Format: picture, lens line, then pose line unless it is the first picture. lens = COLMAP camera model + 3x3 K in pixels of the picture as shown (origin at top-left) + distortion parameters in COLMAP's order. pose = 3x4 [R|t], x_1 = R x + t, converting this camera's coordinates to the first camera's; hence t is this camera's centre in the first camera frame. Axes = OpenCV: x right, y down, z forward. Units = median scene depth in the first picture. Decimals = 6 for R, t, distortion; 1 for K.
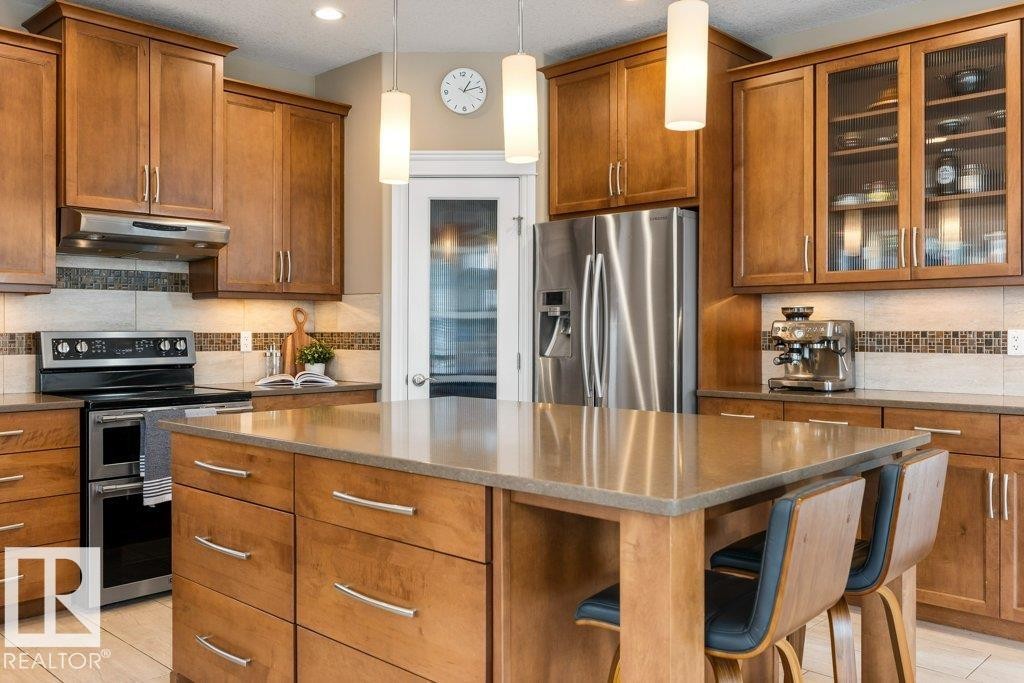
lens RADIAL K [[869.8, 0, 511.6], [0, 869.8, 335.4], [0, 0, 1]] dist [0.005353, 0.003615]
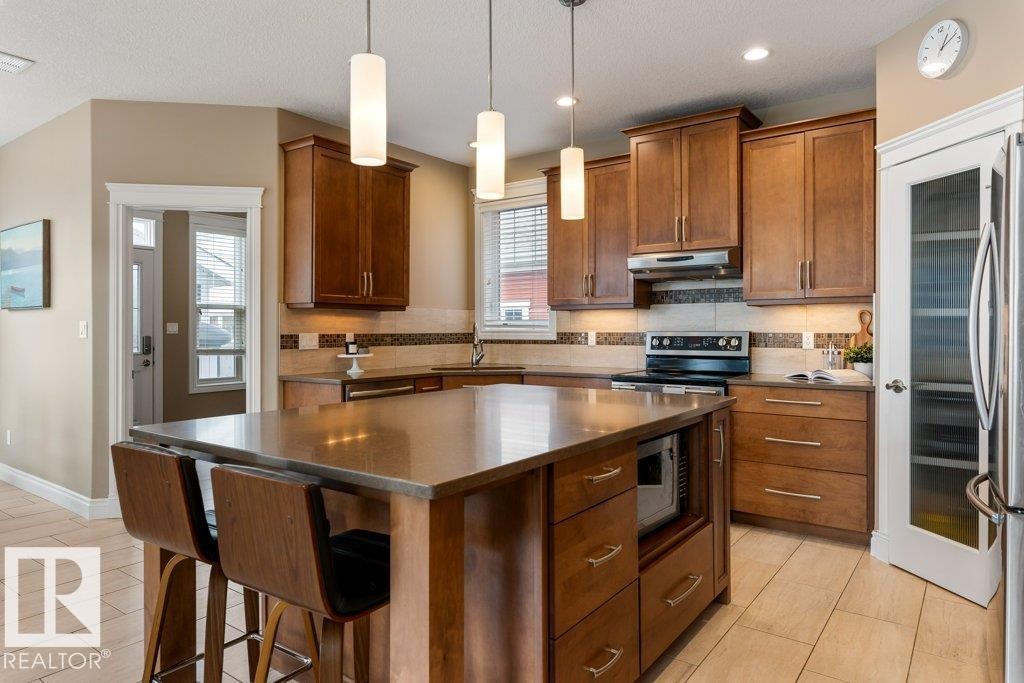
lens RADIAL K [[635.6, 0, 514.7], [0, 635.6, 327.4], [0, 0, 1]] dist [0.005207, 0.001472]
pose [[0.135260, -0.002939, -0.990806, 0.525542], [-0.003534, 0.999988, -0.003449, -0.006665], [0.990804, 0.003968, 0.135248, 0.527451]]
